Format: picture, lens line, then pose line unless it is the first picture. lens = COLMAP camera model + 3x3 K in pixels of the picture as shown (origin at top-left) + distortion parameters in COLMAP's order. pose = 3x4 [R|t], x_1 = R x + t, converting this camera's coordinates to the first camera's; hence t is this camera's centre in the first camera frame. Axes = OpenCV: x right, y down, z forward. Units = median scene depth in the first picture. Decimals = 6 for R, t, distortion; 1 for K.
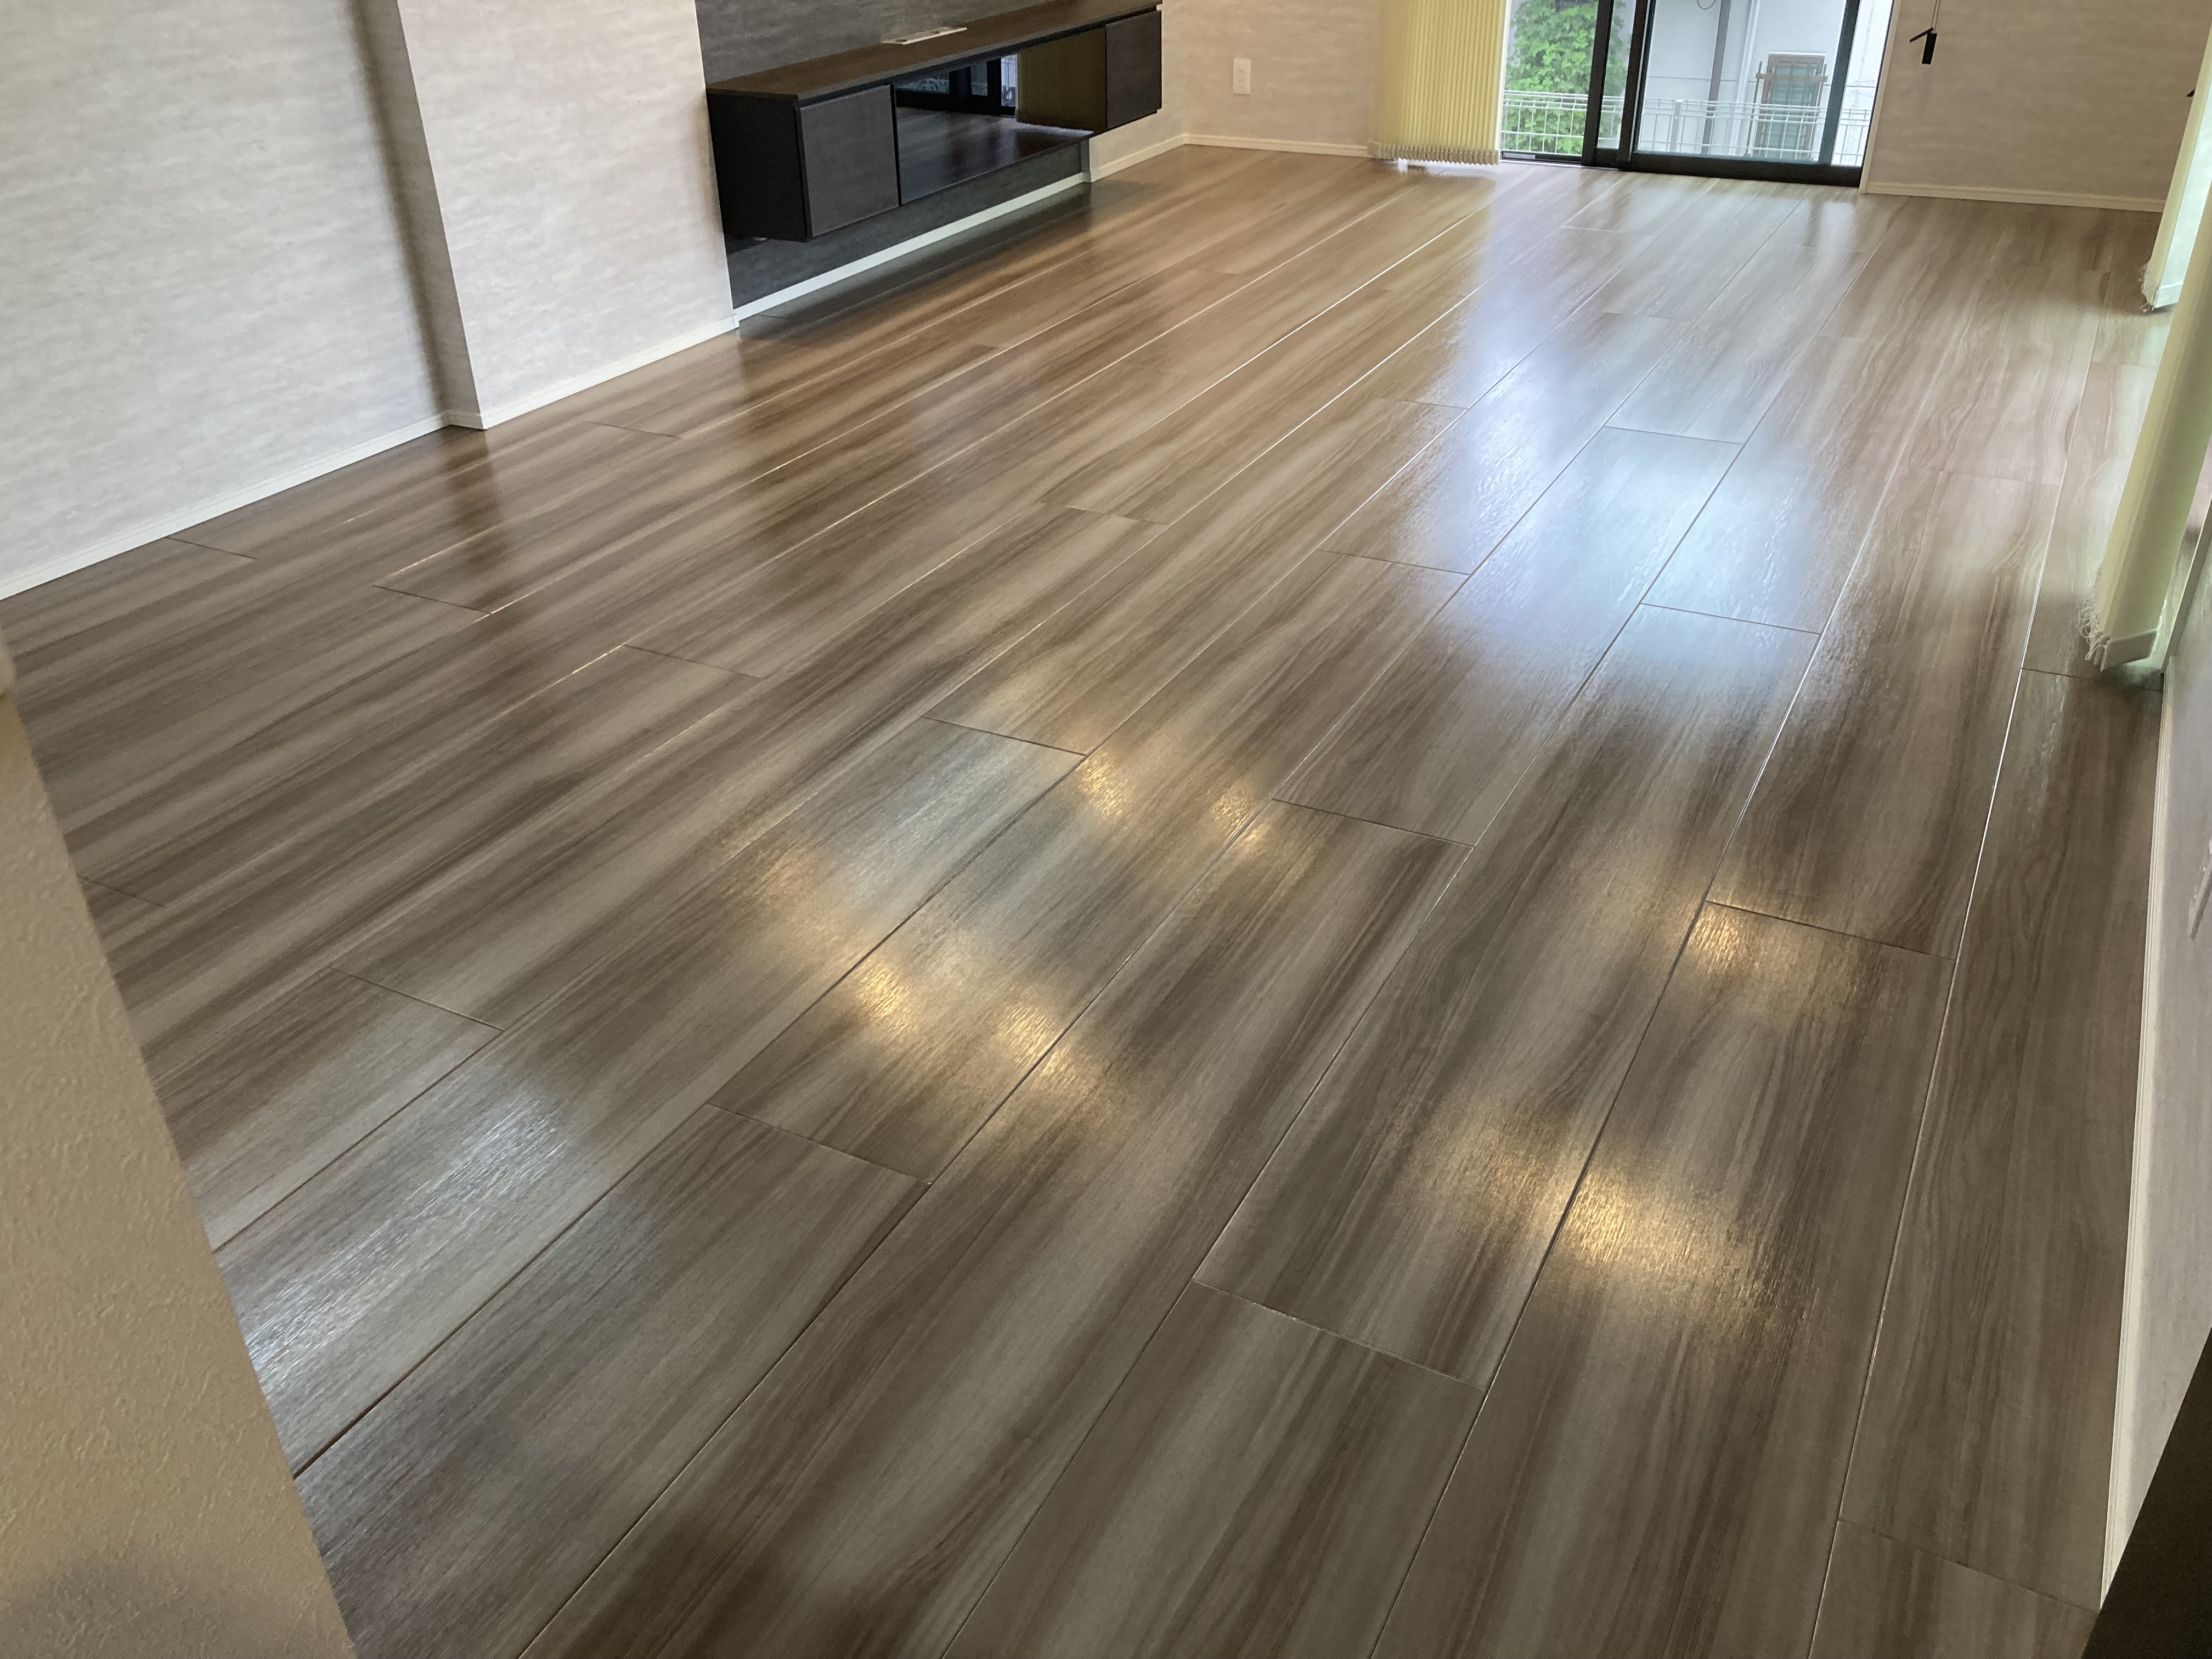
lens RADIAL K [[1810.1, 0, 1107.7], [0, 1810.1, 826.8], [0, 0, 1]] dist [0.009373, -0.002390]
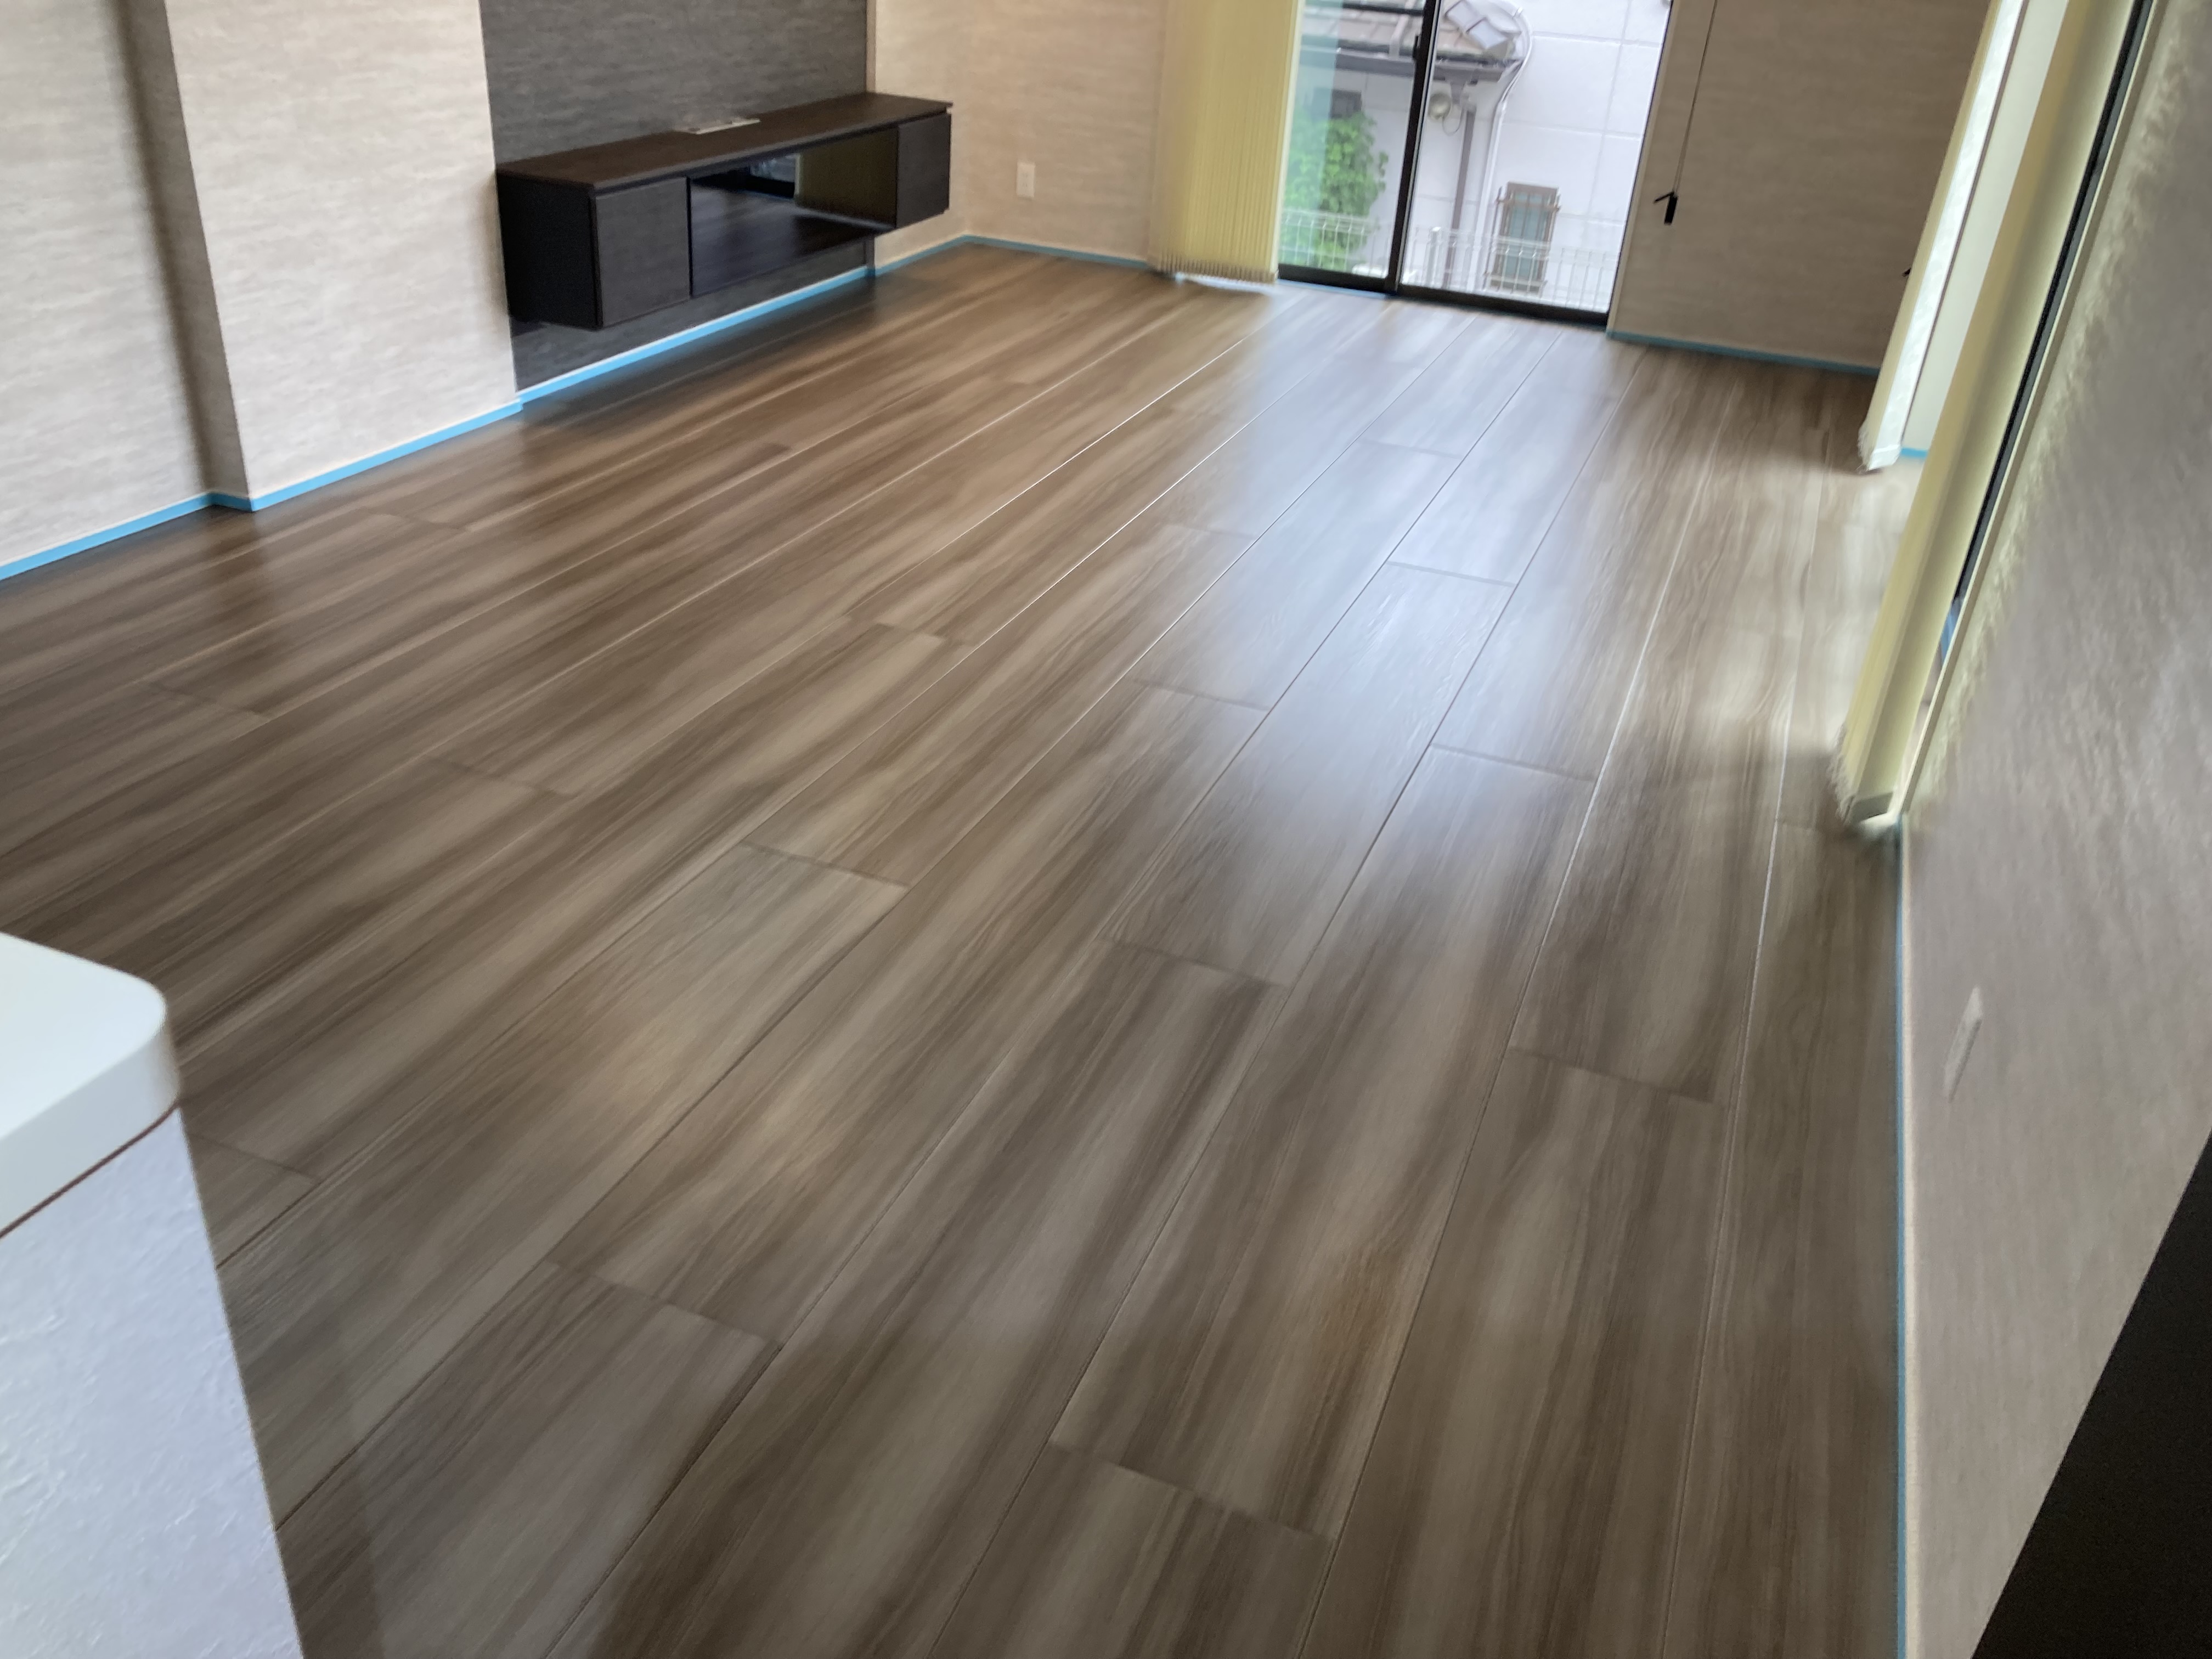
lens RADIAL K [[1810.1, 0, 1102.5], [0, 1810.1, 871.4], [0, 0, 1]] dist [0.009373, -0.002390]
pose [[0.989684, 0.020066, 0.141854, -0.044565], [-0.018304, 0.999738, -0.013717, -0.033840], [-0.142092, 0.010979, 0.989793, -0.010408]]
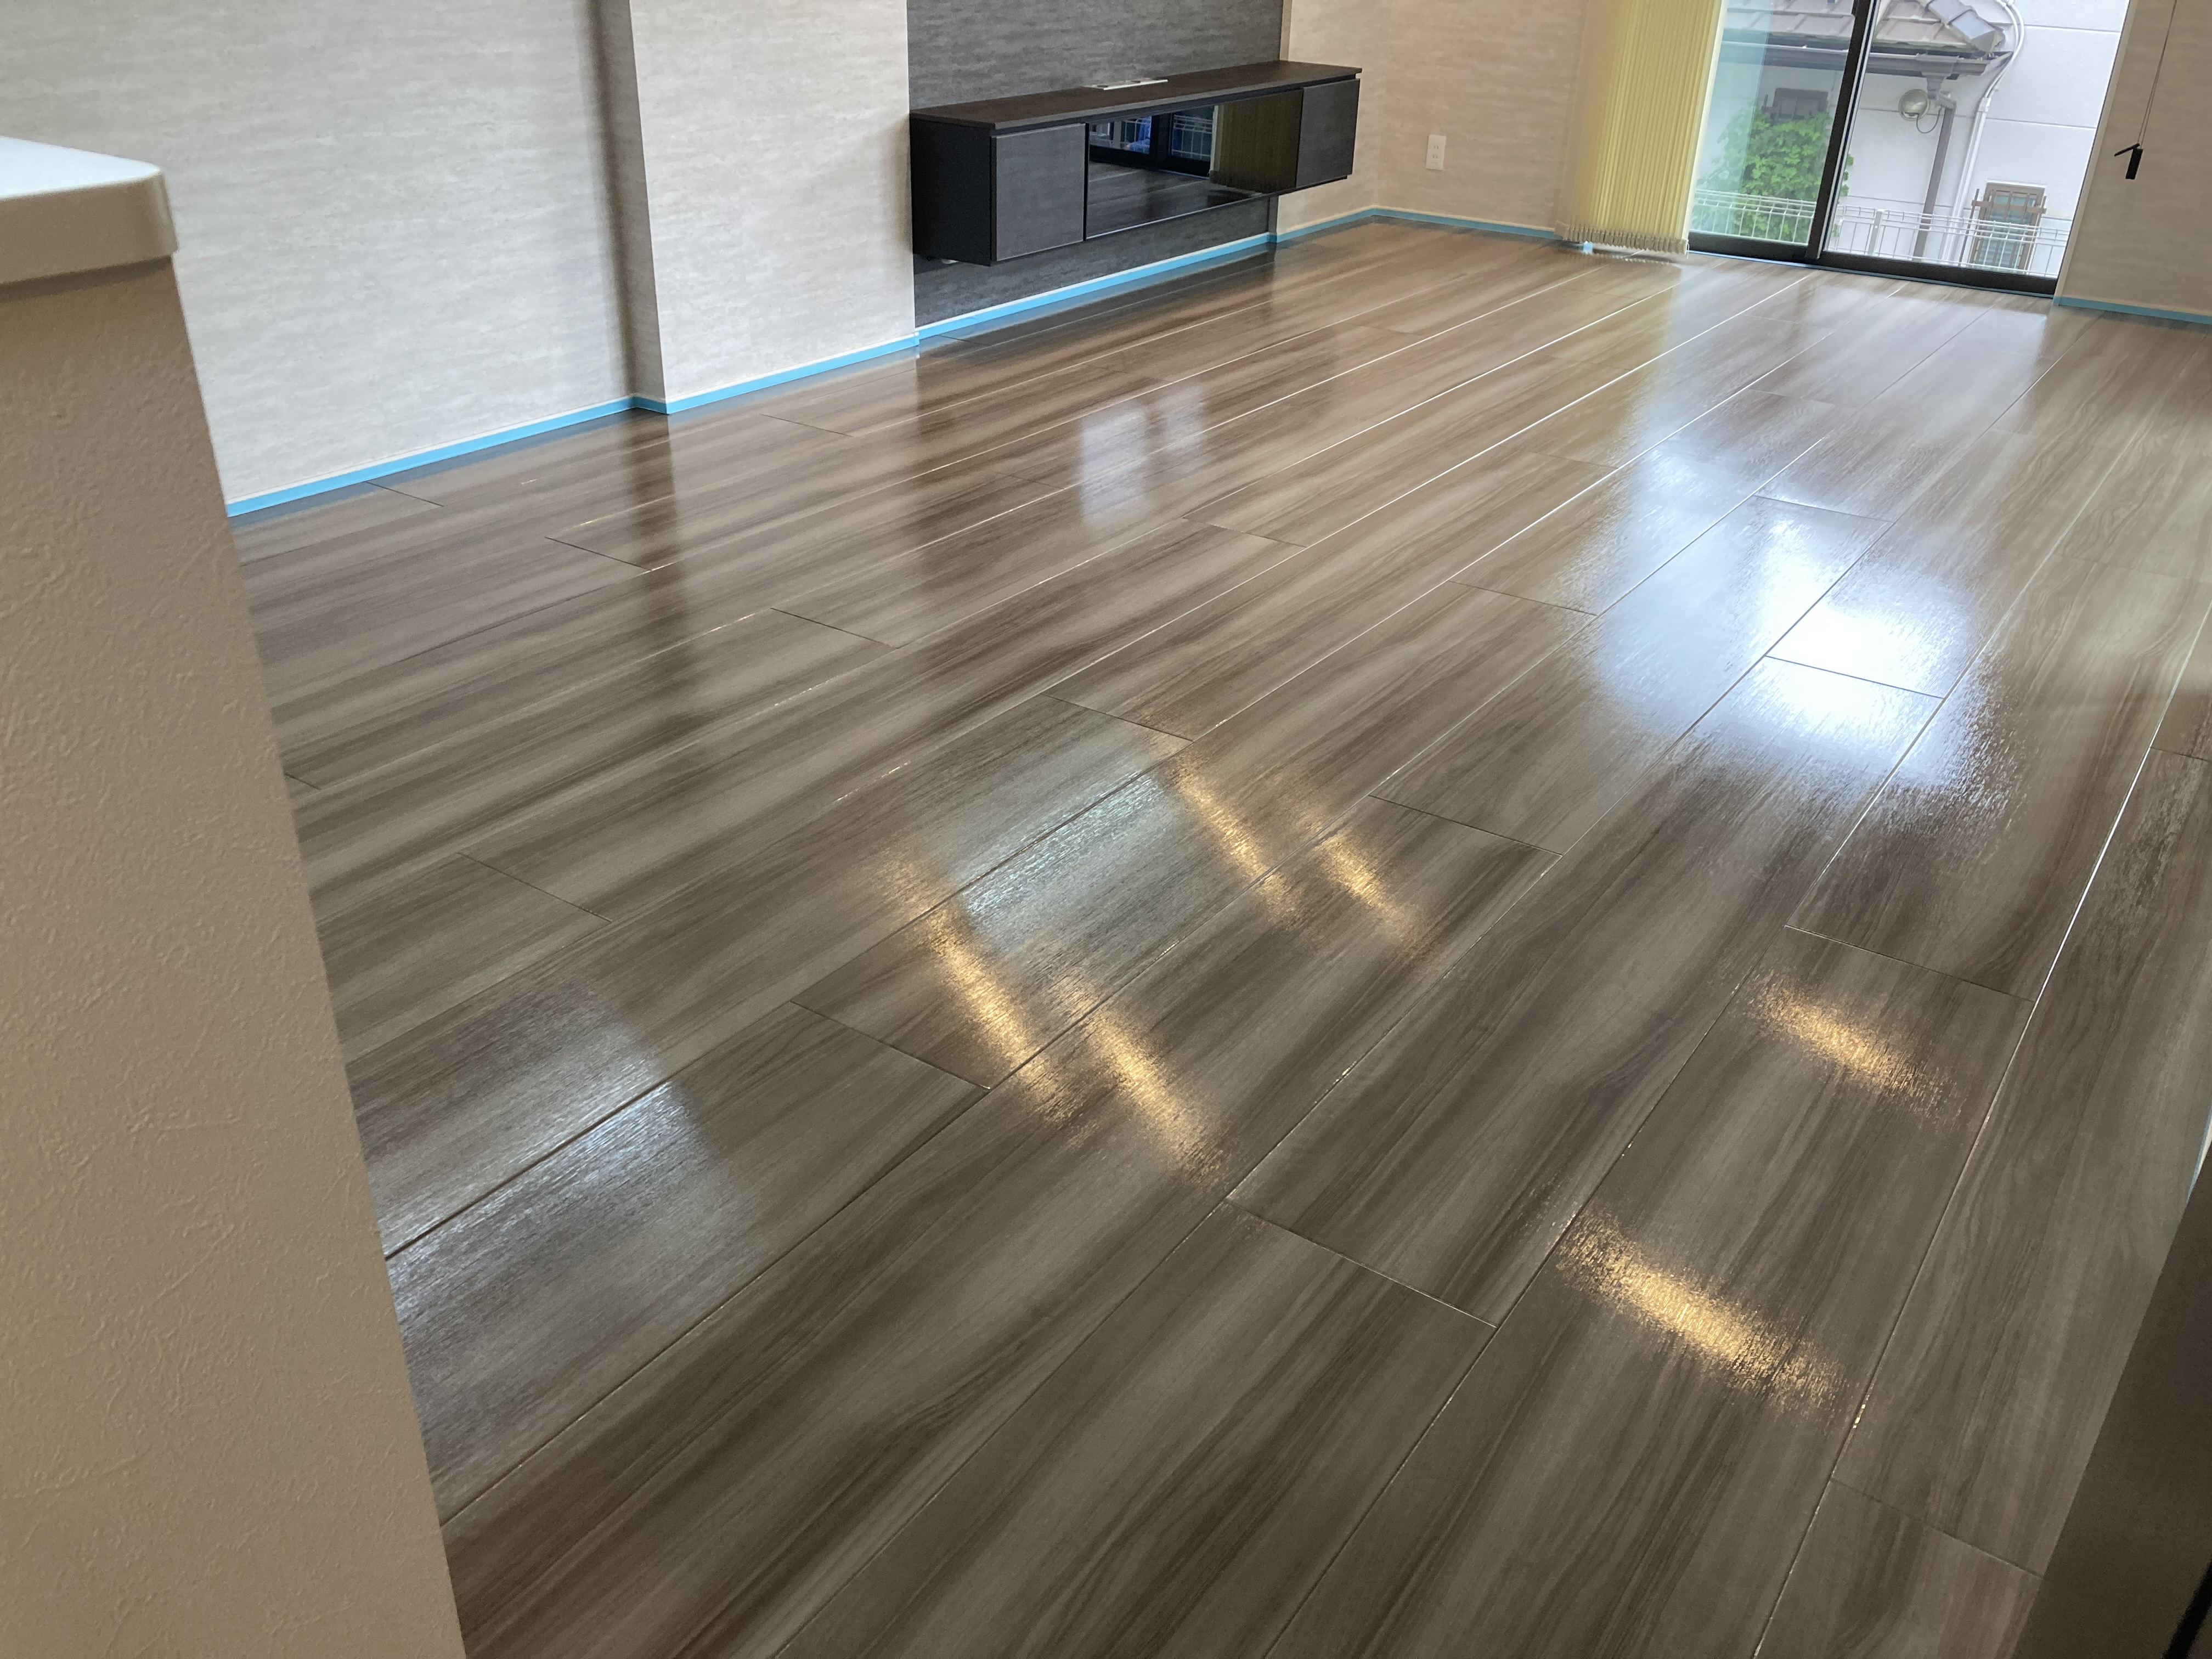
lens RADIAL K [[1810.1, 0, 1108.2], [0, 1810.1, 849.2], [0, 0, 1]] dist [0.009373, -0.002390]
pose [[0.992028, 0.096838, -0.080642, 0.026459], [-0.099510, 0.994590, -0.029792, 0.052560], [0.077321, 0.037579, 0.996298, -0.025299]]
